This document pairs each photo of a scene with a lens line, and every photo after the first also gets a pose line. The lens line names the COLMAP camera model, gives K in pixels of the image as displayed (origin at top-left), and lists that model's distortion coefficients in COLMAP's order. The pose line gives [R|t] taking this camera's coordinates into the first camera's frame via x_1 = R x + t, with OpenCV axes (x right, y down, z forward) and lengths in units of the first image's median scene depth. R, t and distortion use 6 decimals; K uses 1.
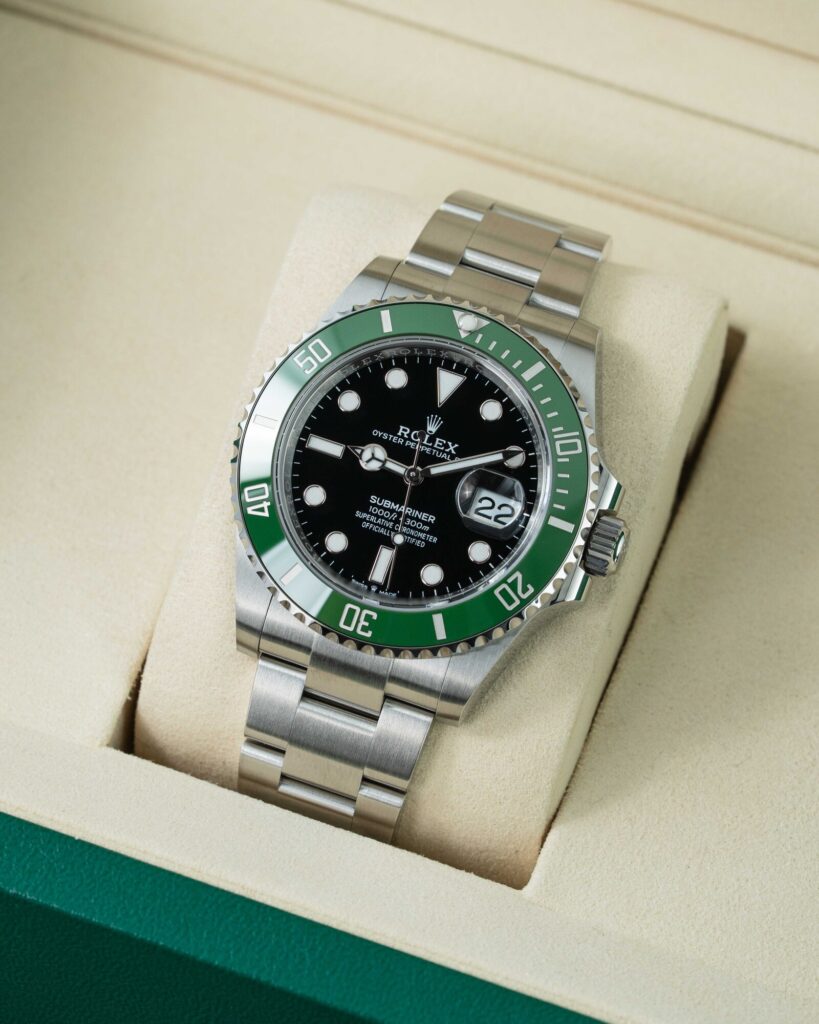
lens RADIAL K [[6482.7, 0, 410.0], [0, 6482.7, 512.0], [0, 0, 1]] dist [-0.518739, 0.000000]
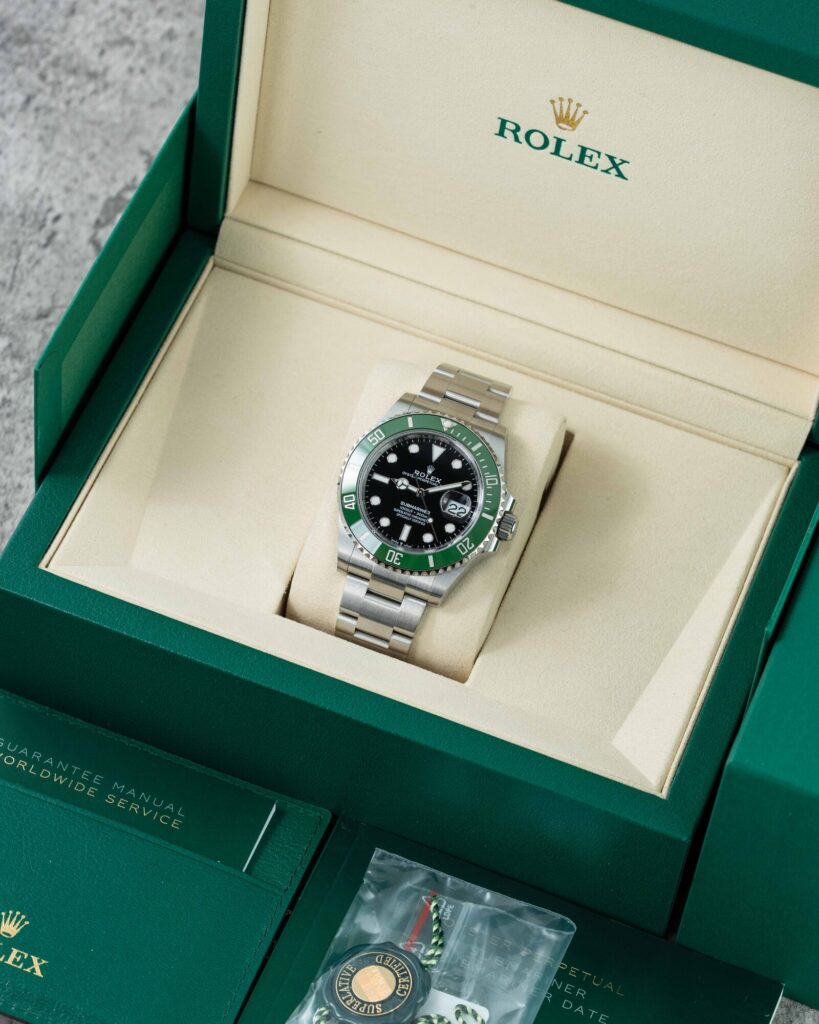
lens RADIAL K [[6482.7, 0, 409.3], [0, 6482.7, 512.1], [0, 0, 1]] dist [-0.518739, 0.000000]
pose [[0.999288, 0.029092, 0.024027, -0.055351], [-0.028562, 0.999347, -0.022121, 0.049068], [-0.024655, 0.021419, 0.999467, -1.183248]]
